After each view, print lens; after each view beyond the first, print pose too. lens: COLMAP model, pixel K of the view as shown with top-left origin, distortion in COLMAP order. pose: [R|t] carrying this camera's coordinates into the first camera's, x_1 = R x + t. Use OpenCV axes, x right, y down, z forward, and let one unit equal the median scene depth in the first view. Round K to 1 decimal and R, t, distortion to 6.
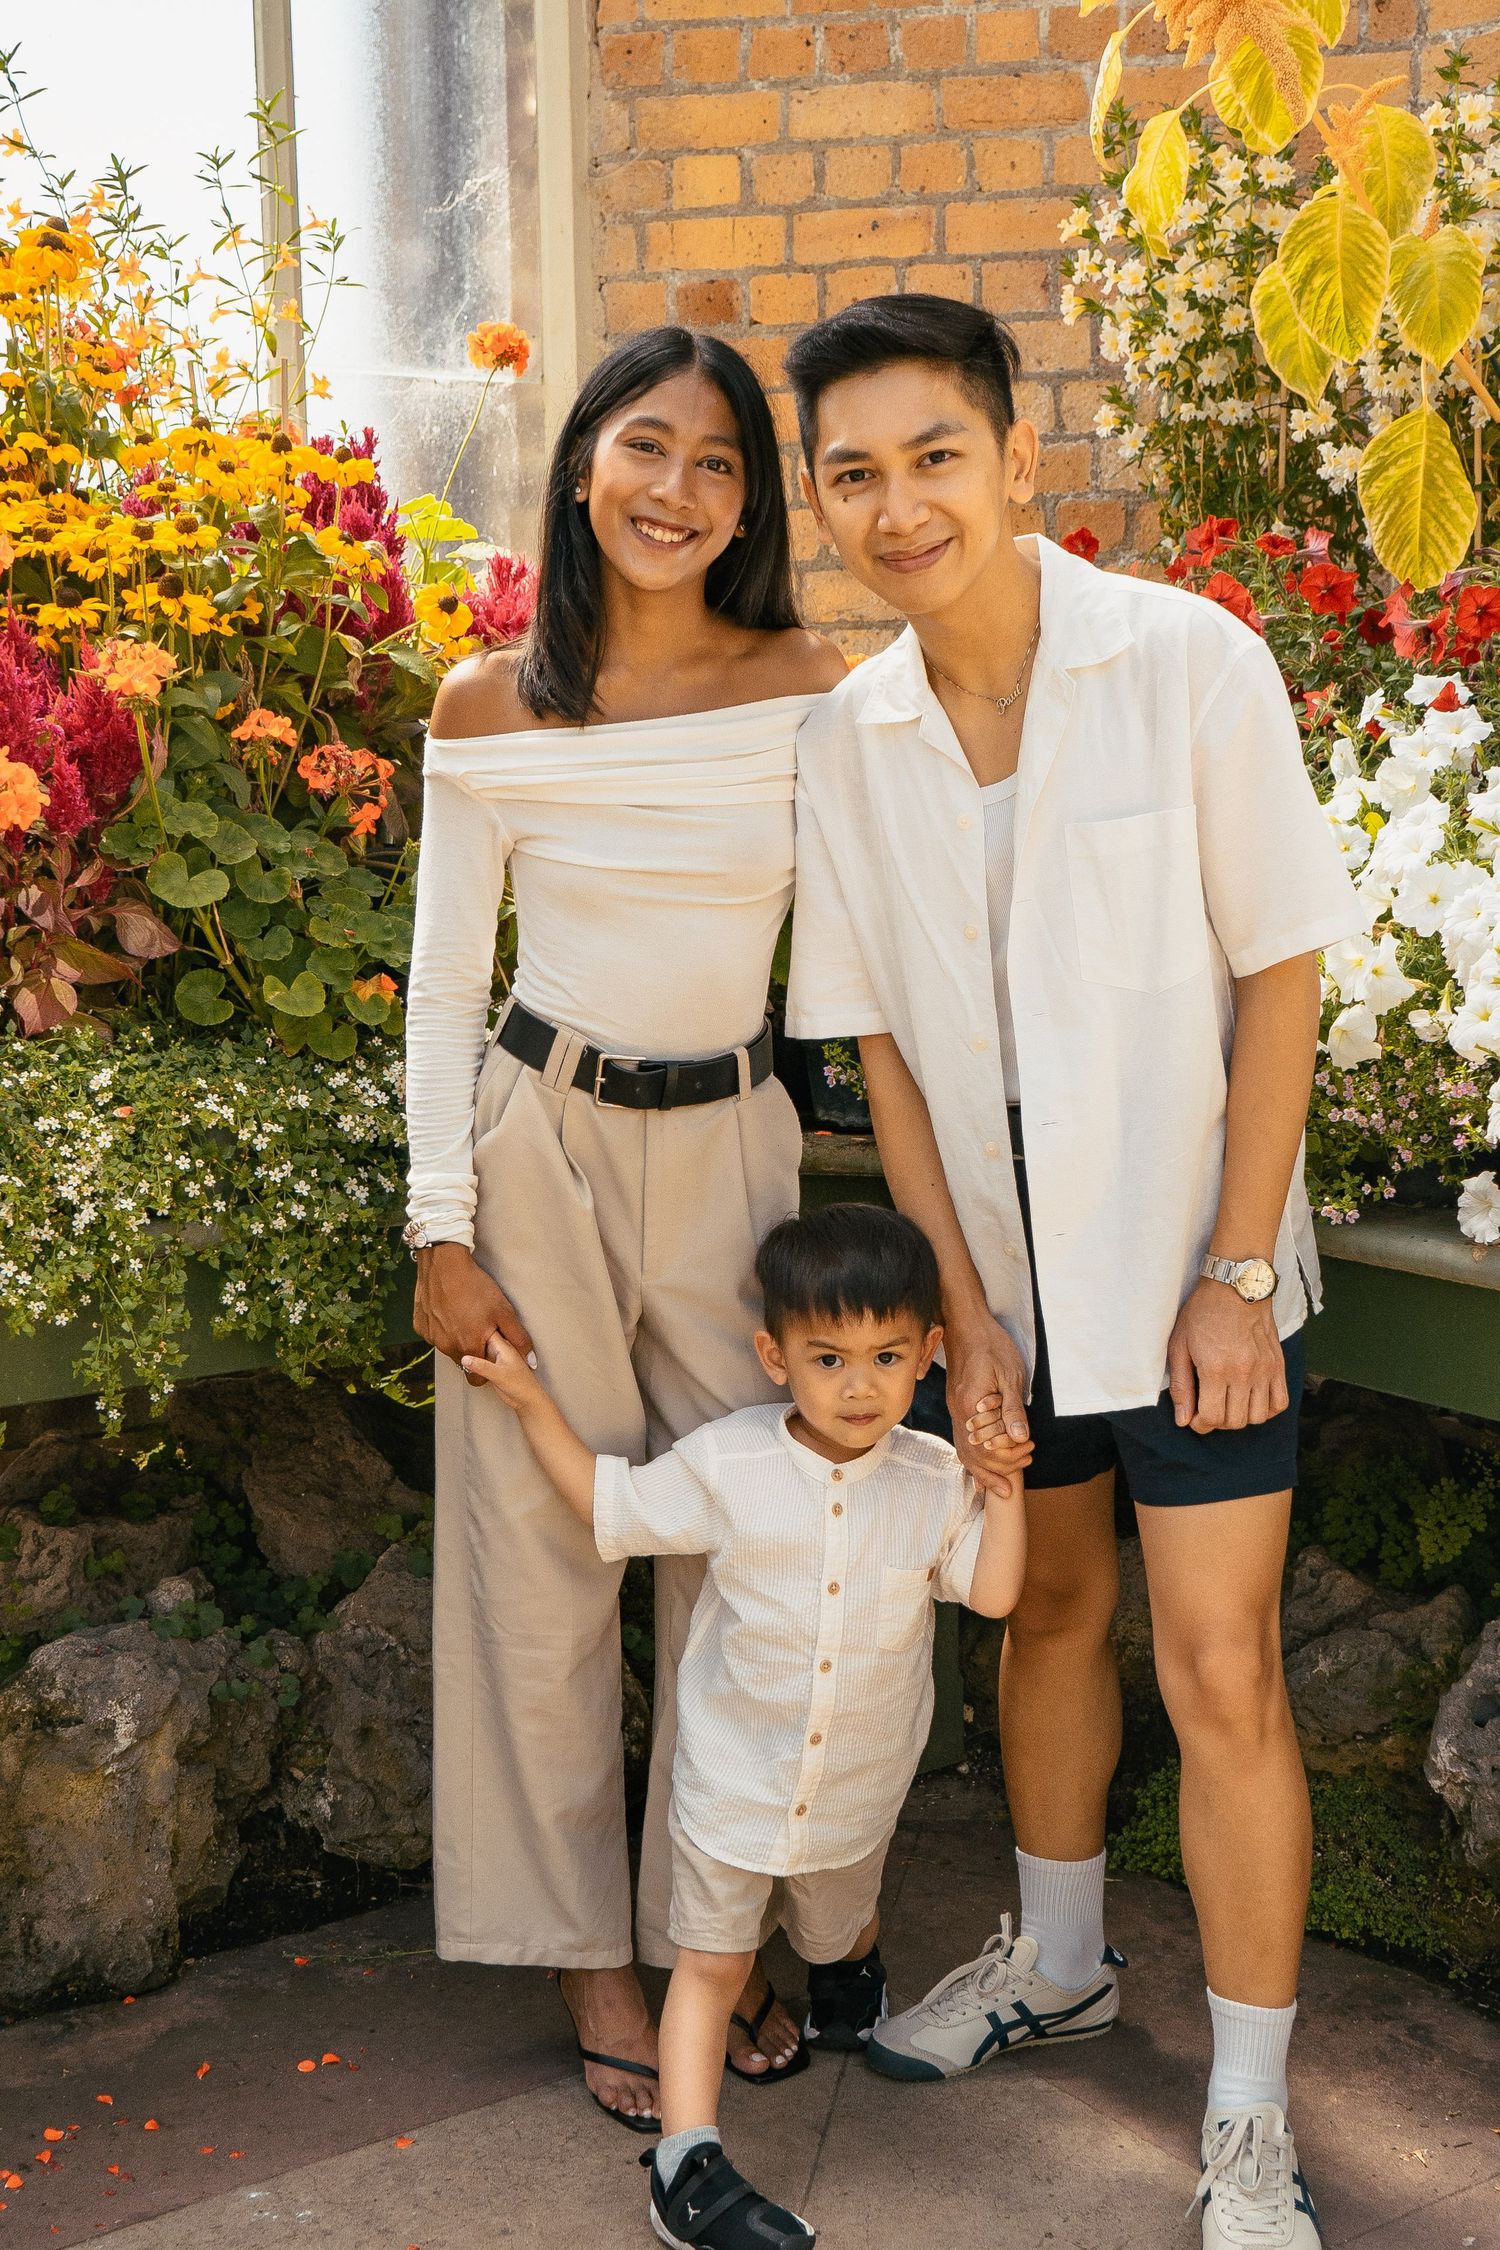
lens RADIAL K [[2838.9, 0, 740.1], [0, 2838.9, 1116.8], [0, 0, 1]] dist [0.009164, 0.000000]
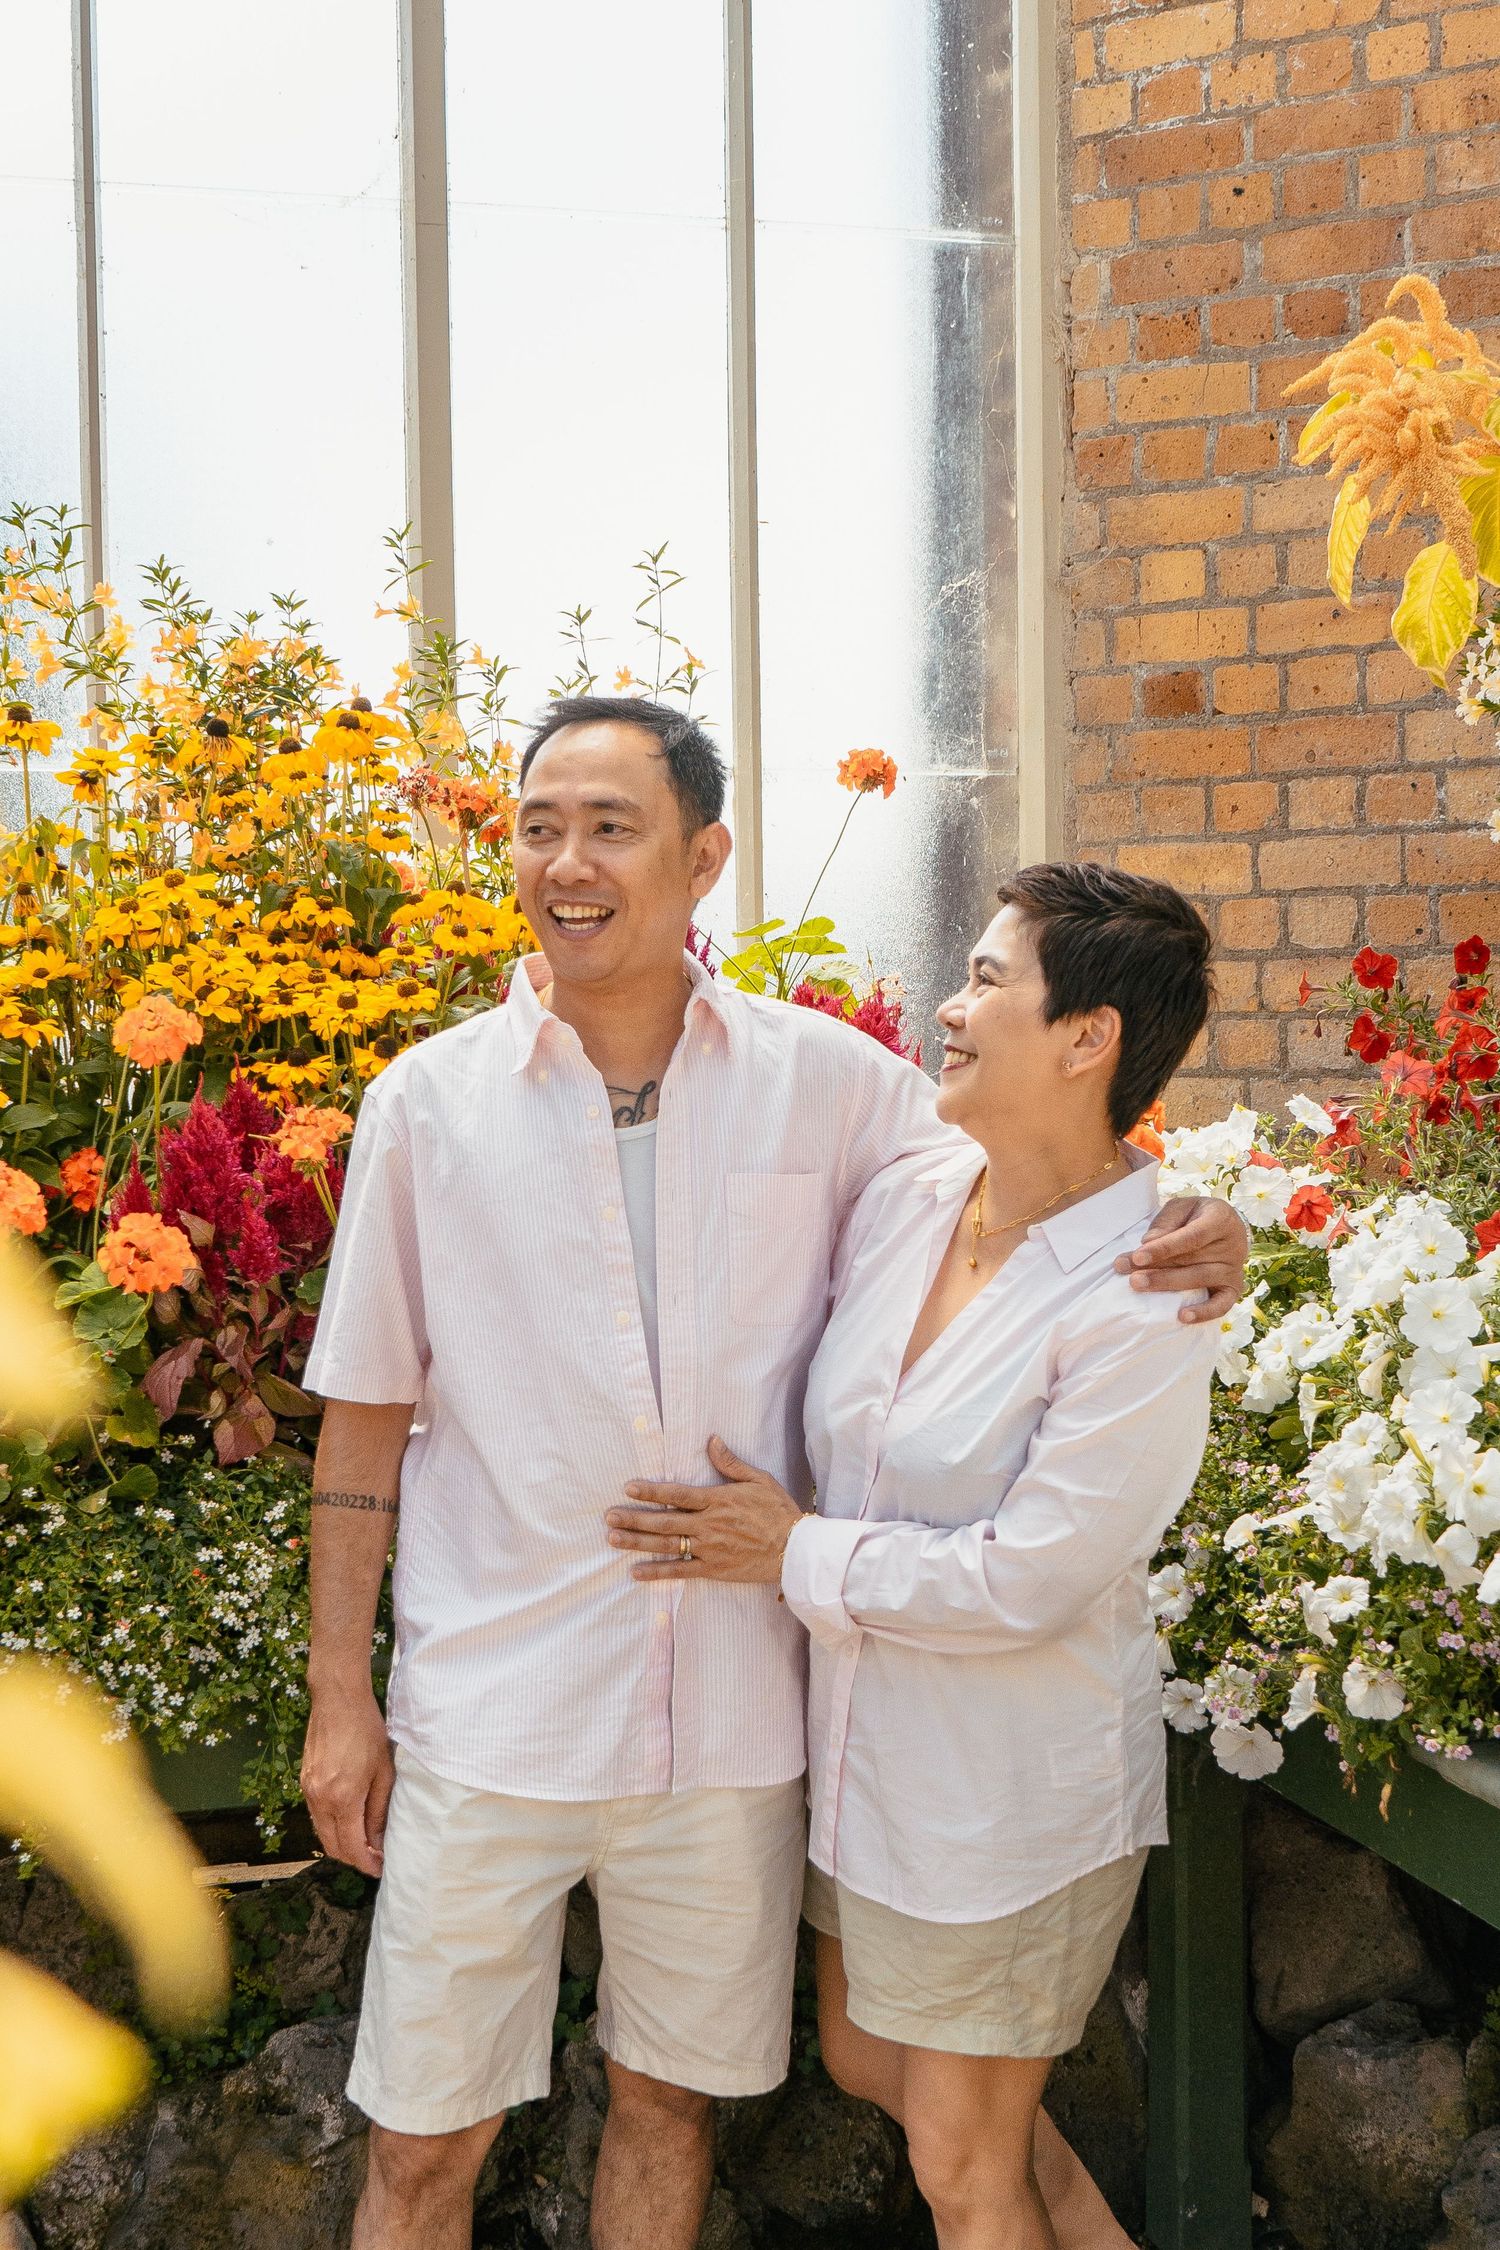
lens RADIAL K [[2838.9, 0, 738.9], [0, 2838.9, 1118.3], [0, 0, 1]] dist [0.009164, 0.000000]
pose [[0.943351, 0.018191, -0.331297, 0.241502], [-0.047214, 0.995695, -0.079767, -0.069400], [0.328420, 0.090890, 0.940149, 0.033636]]
